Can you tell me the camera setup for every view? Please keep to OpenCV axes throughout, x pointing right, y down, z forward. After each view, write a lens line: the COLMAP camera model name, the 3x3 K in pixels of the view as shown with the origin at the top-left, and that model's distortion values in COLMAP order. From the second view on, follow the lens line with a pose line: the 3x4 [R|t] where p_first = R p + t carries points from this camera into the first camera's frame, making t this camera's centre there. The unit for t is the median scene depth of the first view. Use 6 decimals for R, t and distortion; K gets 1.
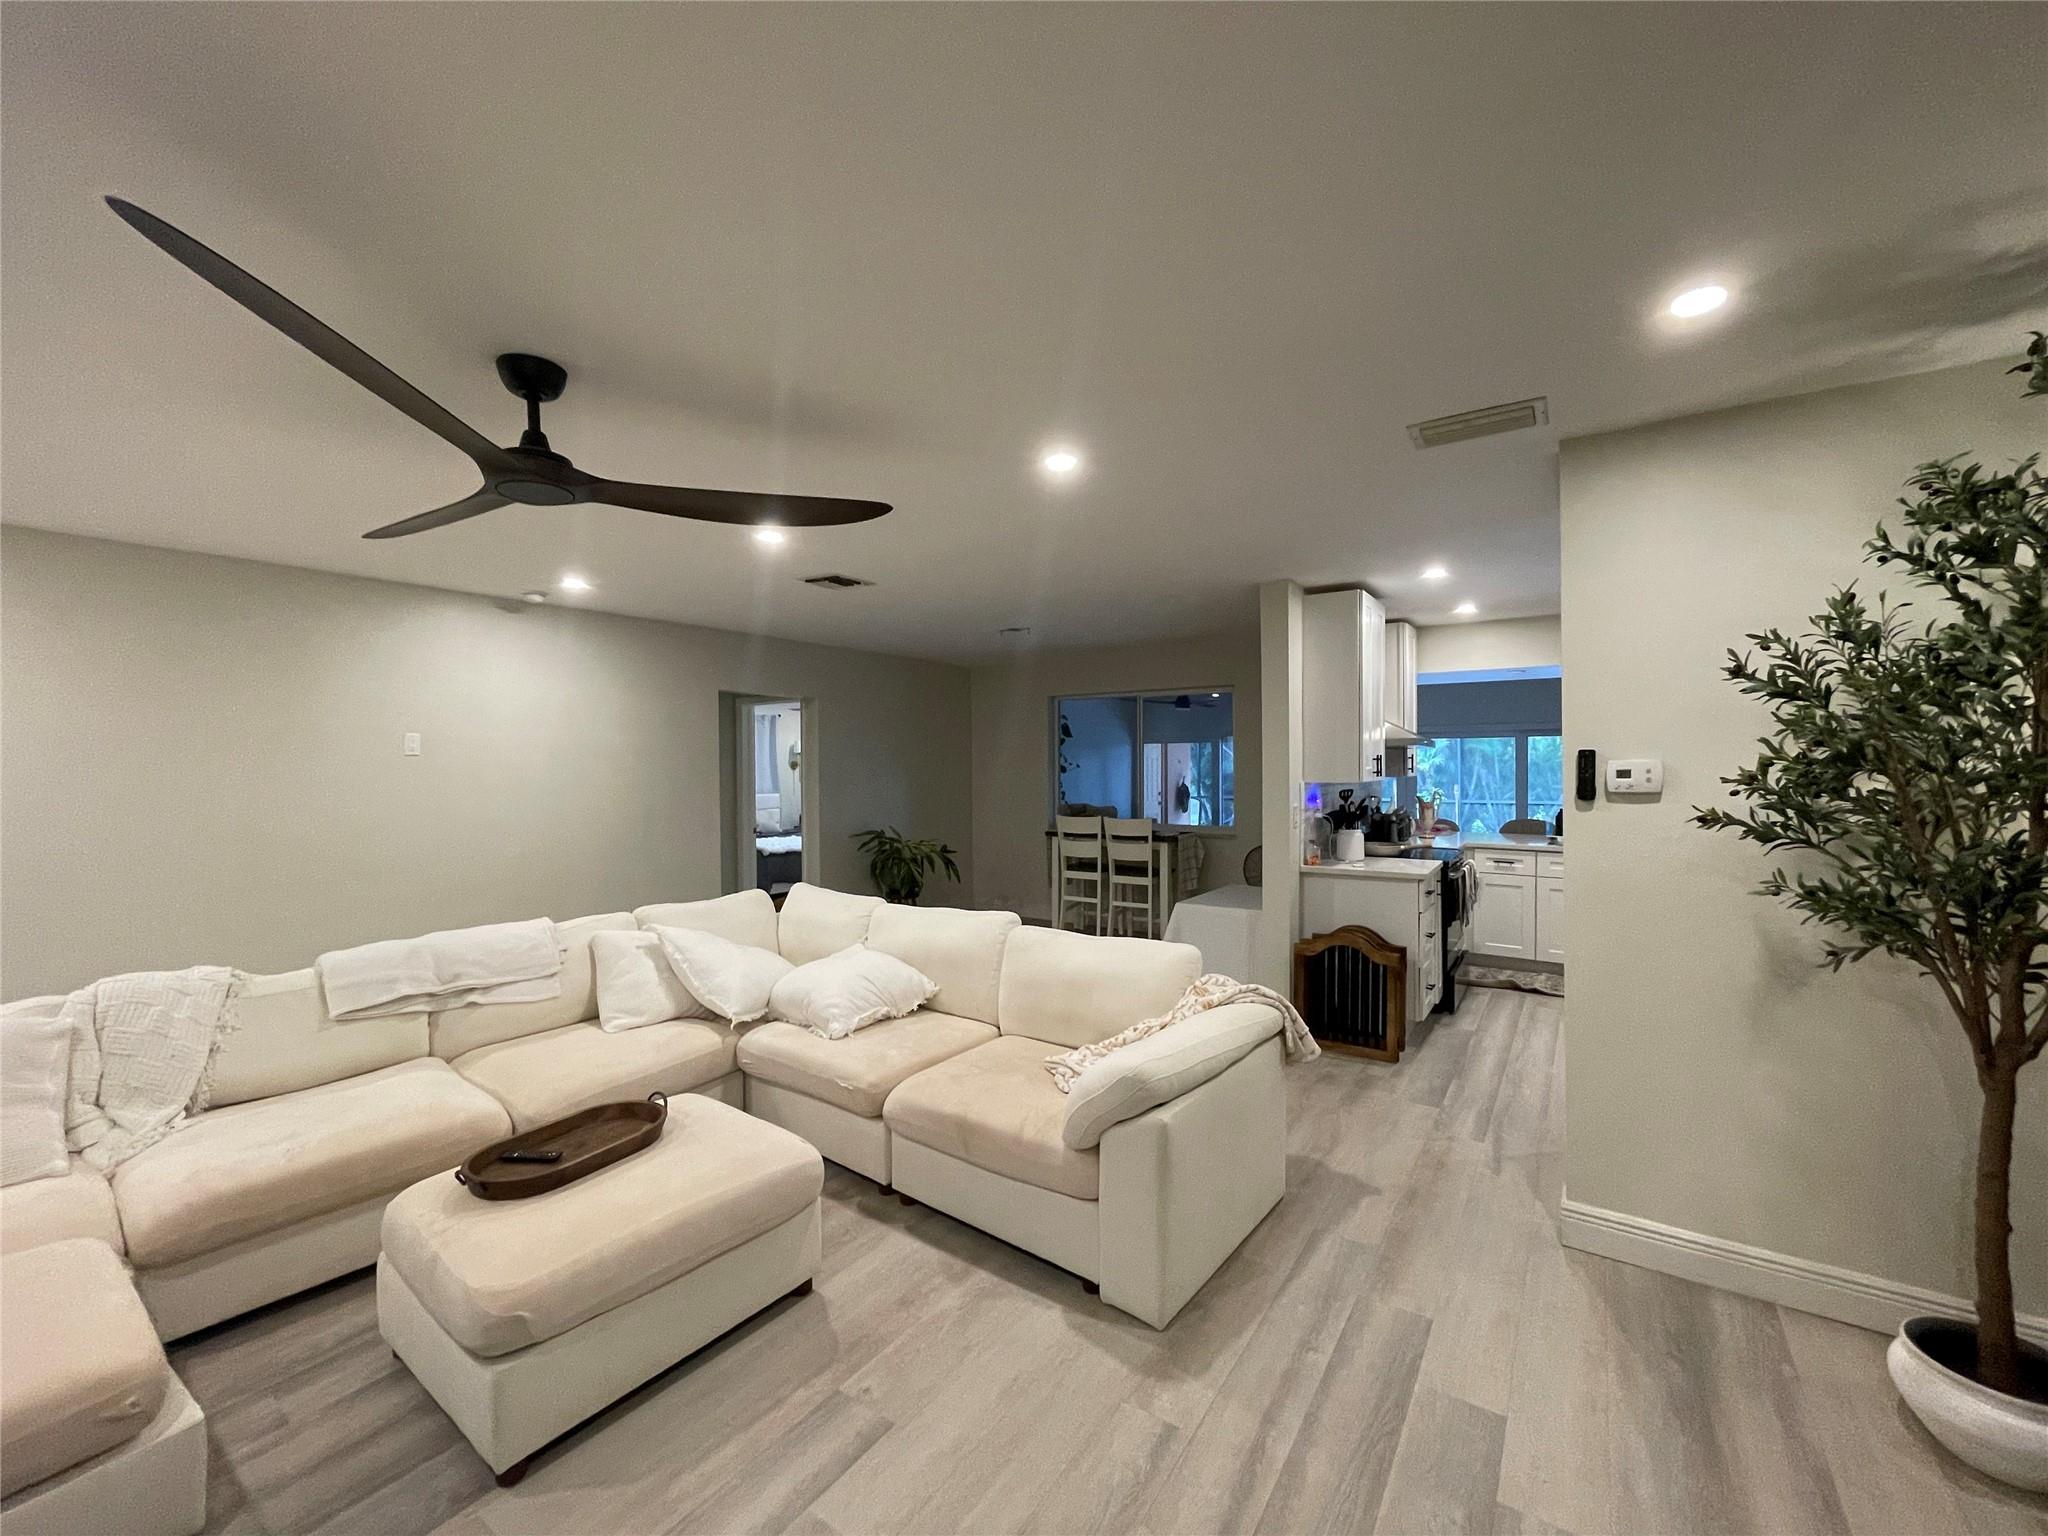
lens RADIAL K [[833.9, 0, 1031.1], [0, 833.9, 771.6], [0, 0, 1]] dist [-0.000696, -0.000128]
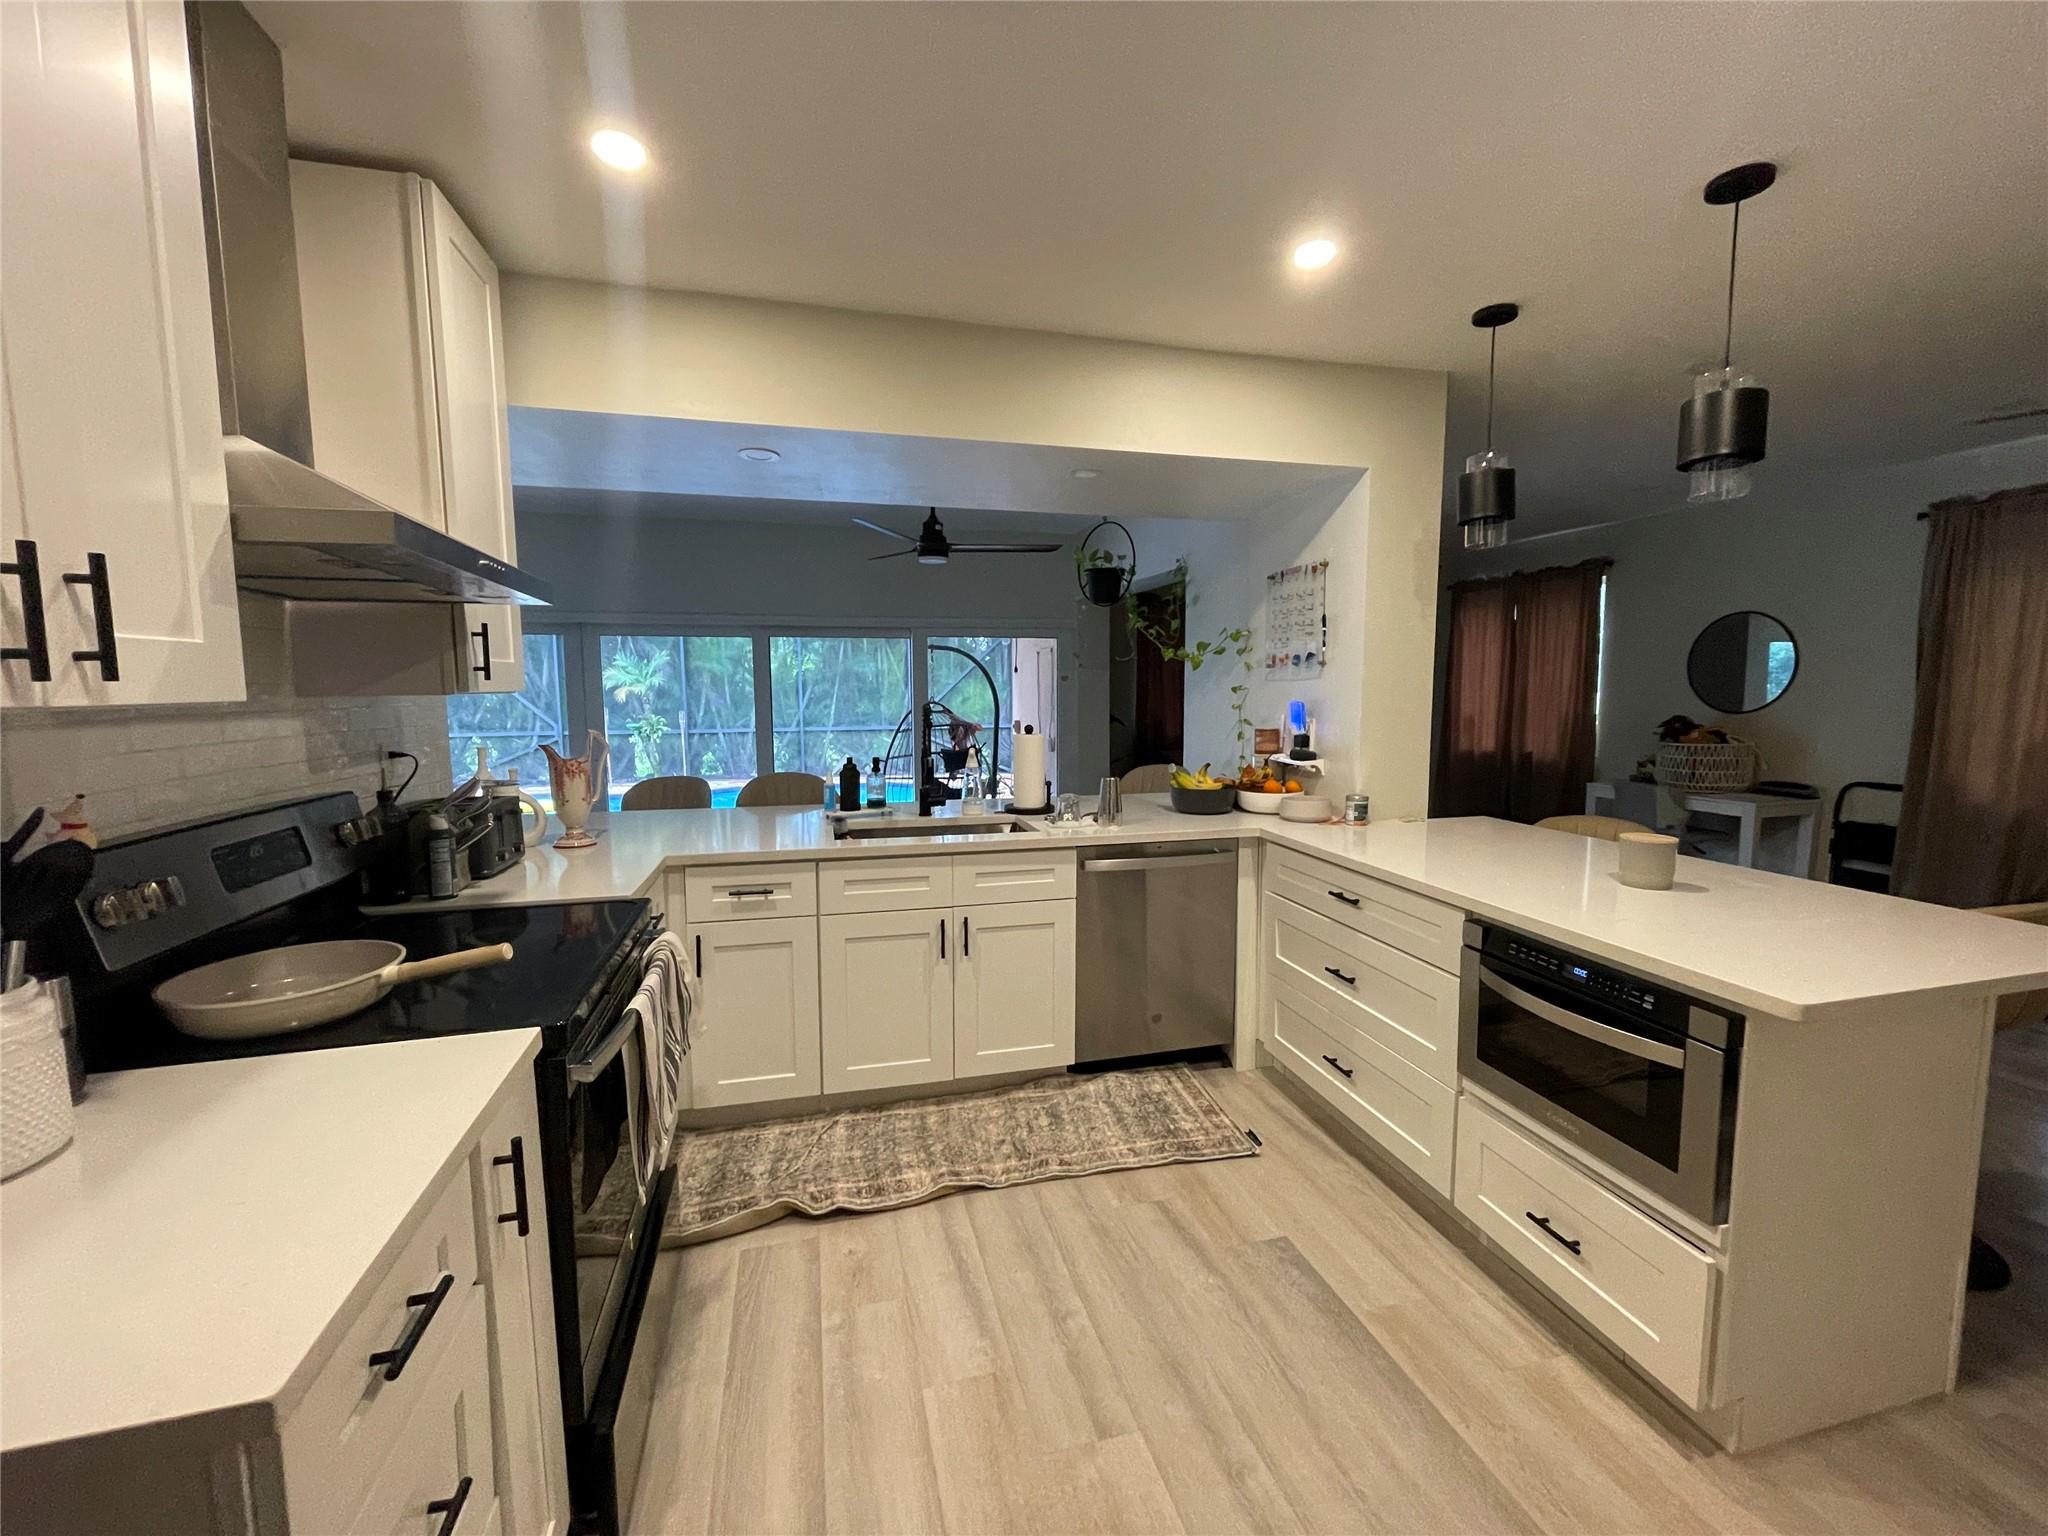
lens RADIAL K [[824.9, 0, 1026.5], [0, 824.9, 765.6], [0, 0, 1]] dist [-0.003337, -0.000516]
pose [[0.655258, -0.070665, 0.752093, 0.333793], [0.009387, 0.996300, 0.085432, 0.008421], [-0.755347, -0.048921, 0.653497, 0.598433]]
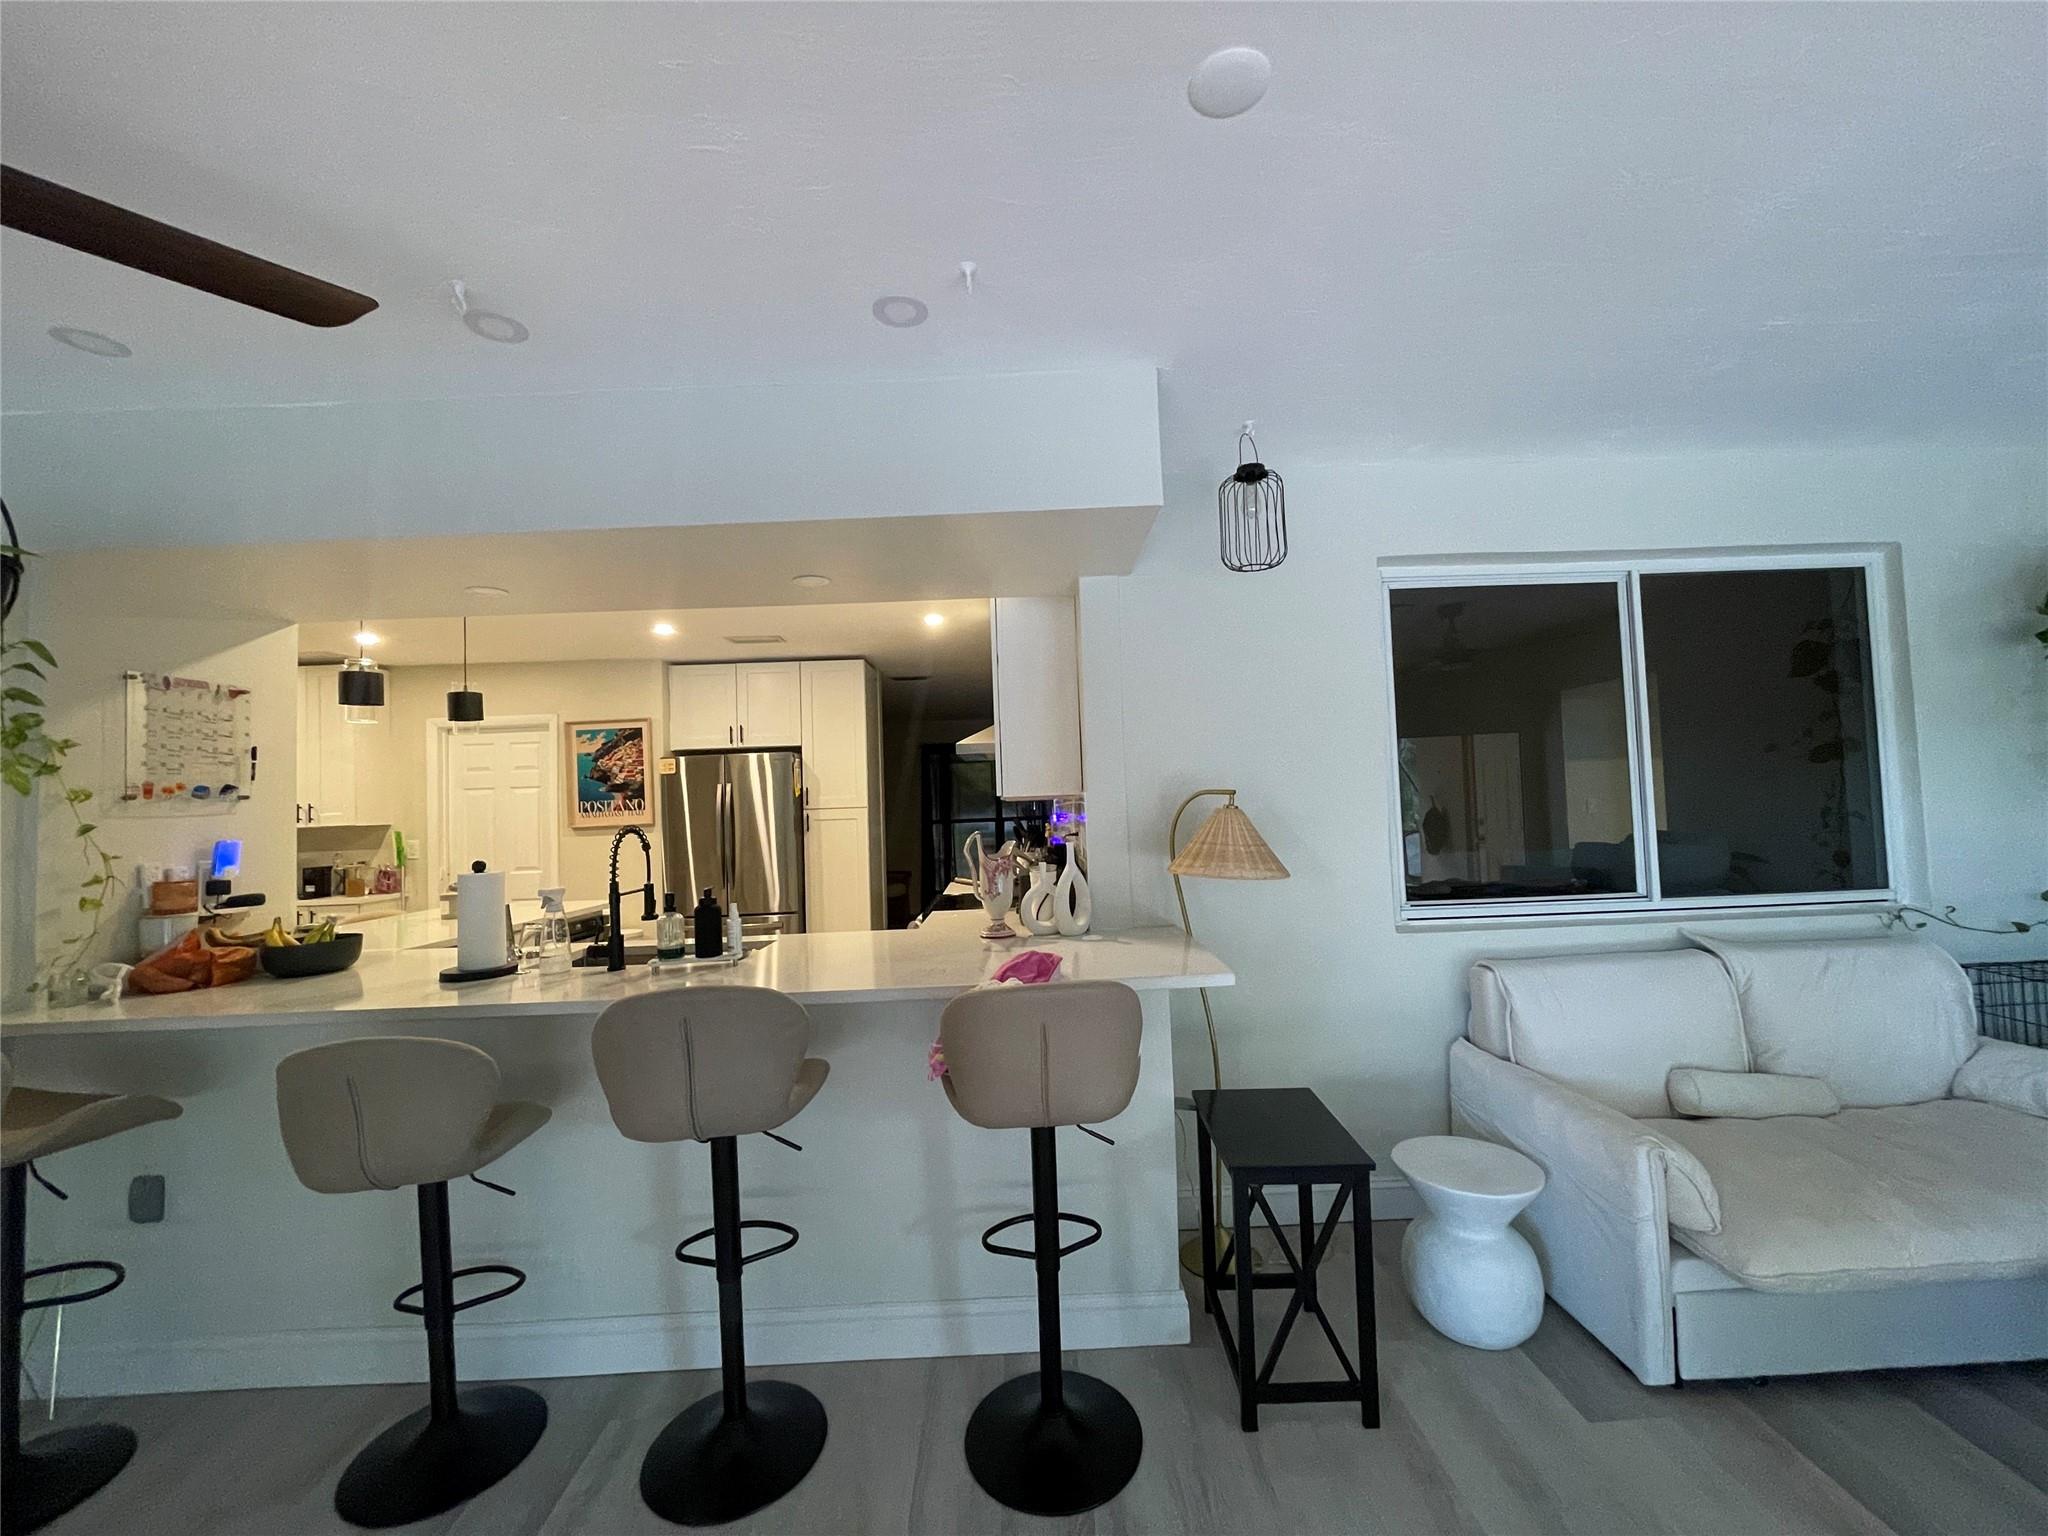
lens RADIAL K [[824.9, 0, 1026.5], [0, 824.9, 765.6], [0, 0, 1]] dist [-0.003337, -0.000516]
pose [[-0.821205, 0.009706, -0.570551, 0.747925], [0.035728, 0.998768, -0.034434, 0.004408], [0.569514, -0.048662, -0.820540, 1.446877]]
